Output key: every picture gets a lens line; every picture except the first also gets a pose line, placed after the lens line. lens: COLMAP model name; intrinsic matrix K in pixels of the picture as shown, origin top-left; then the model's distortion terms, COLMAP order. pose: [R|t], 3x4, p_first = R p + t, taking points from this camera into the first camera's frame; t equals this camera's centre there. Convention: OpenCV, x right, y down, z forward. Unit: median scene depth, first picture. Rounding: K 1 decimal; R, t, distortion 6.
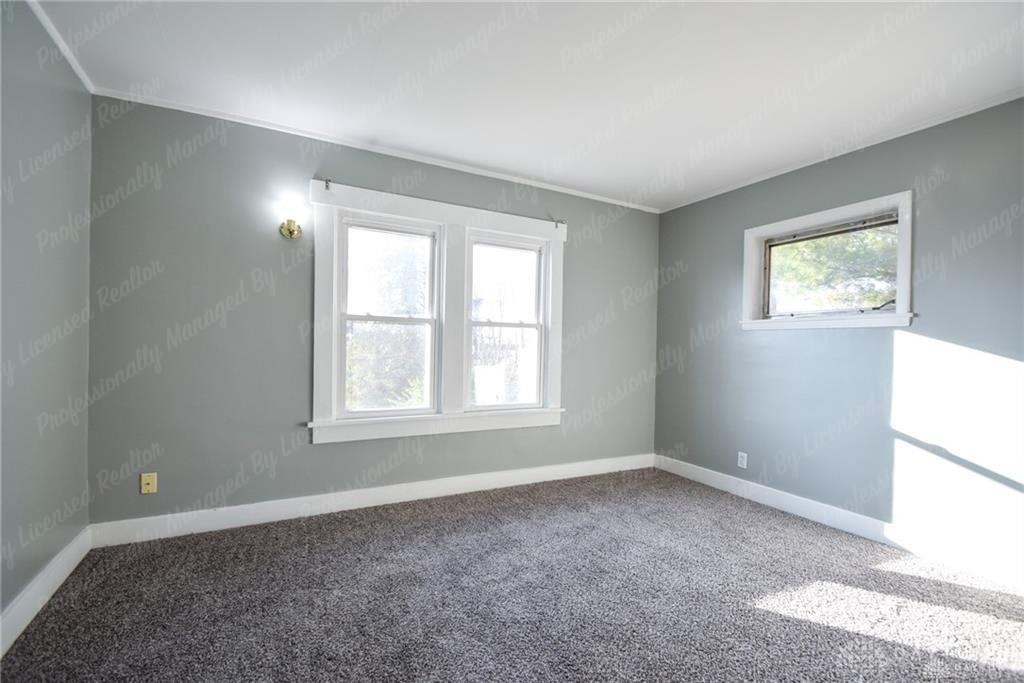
lens RADIAL K [[450.0, 0, 511.0], [0, 450.0, 352.9], [0, 0, 1]] dist [-0.001601, -0.000178]
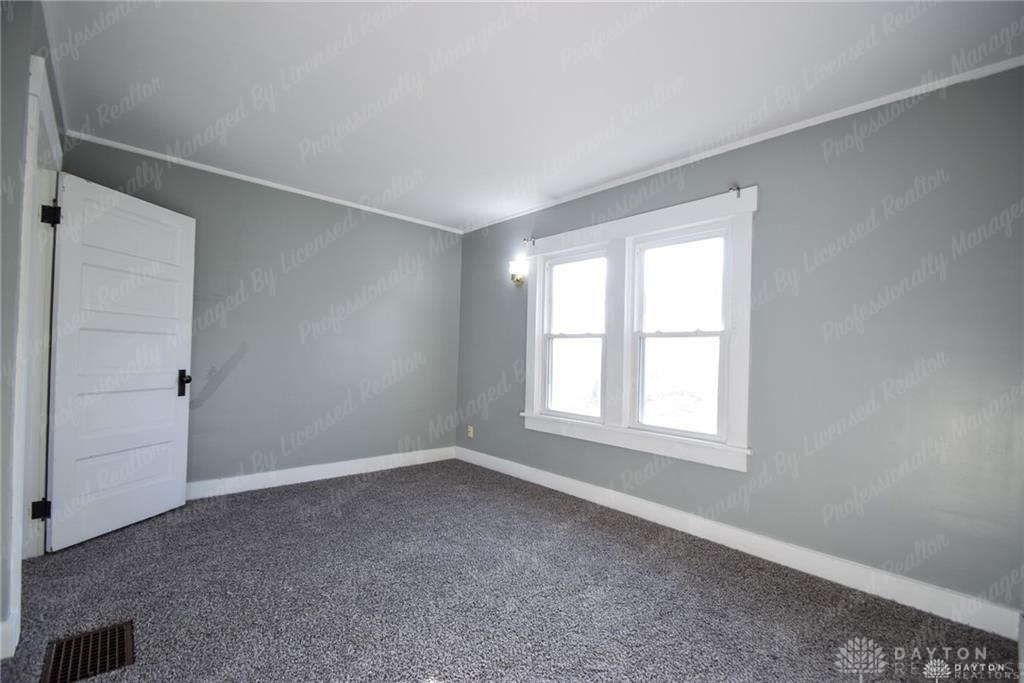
lens RADIAL K [[450.0, 0, 511.0], [0, 450.0, 352.9], [0, 0, 1]] dist [-0.001601, -0.000178]
pose [[0.238393, -0.018030, -0.971001, 0.847856], [-0.035699, 0.998989, -0.027315, 0.007764], [0.970512, 0.041175, 0.237508, 0.571024]]
